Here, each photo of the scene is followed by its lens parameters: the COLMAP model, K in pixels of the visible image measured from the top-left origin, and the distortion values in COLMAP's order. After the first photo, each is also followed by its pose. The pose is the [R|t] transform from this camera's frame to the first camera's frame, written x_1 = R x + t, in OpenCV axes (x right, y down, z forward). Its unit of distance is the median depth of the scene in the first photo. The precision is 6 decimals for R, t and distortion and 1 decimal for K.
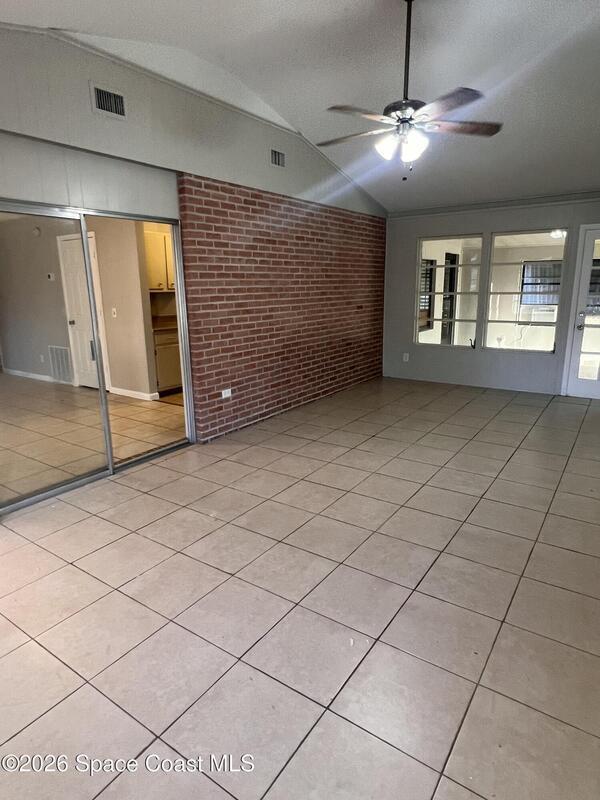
lens RADIAL K [[476.6, 0, 298.5], [0, 476.6, 398.7], [0, 0, 1]] dist [-0.014095, 0.002676]
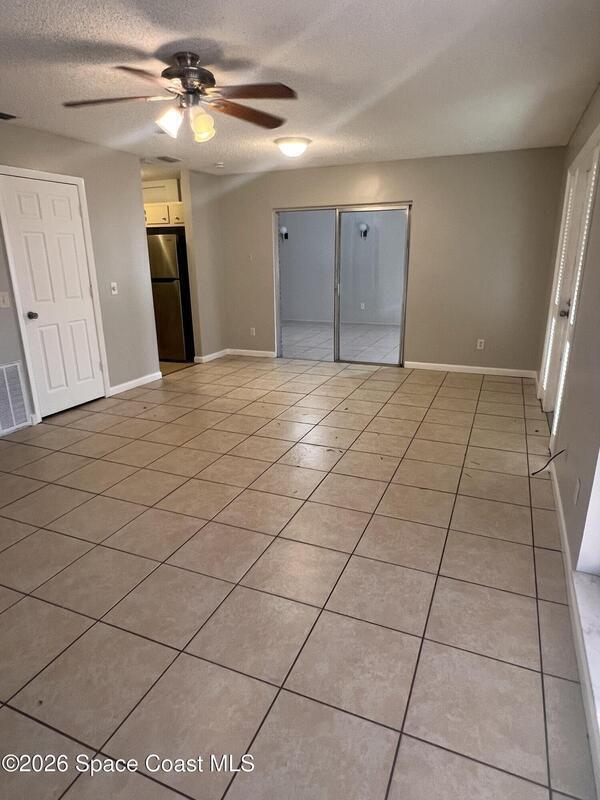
lens RADIAL K [[476.6, 0, 301.5], [0, 476.6, 395.3], [0, 0, 1]] dist [-0.014095, 0.002676]
pose [[-0.207221, -0.260601, 0.942946, -1.134120], [0.249249, 0.917995, 0.308480, -0.165991], [-0.946010, 0.298952, -0.125273, 0.775070]]
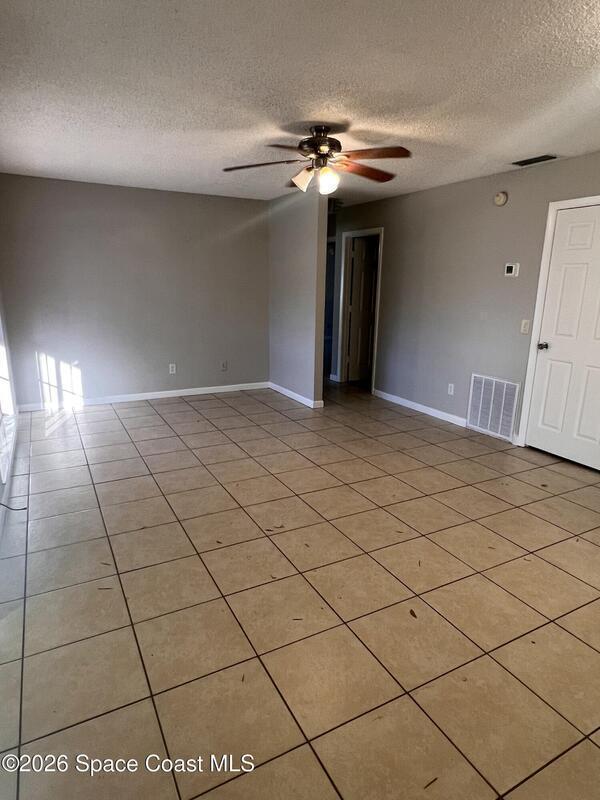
lens RADIAL K [[476.6, 0, 300.8], [0, 476.6, 401.1], [0, 0, 1]] dist [-0.014095, 0.002676]
pose [[0.890691, 0.139846, -0.432565, -0.476121], [-0.135917, 0.989906, 0.040165, -0.072354], [0.433816, 0.023018, 0.900707, 0.316596]]
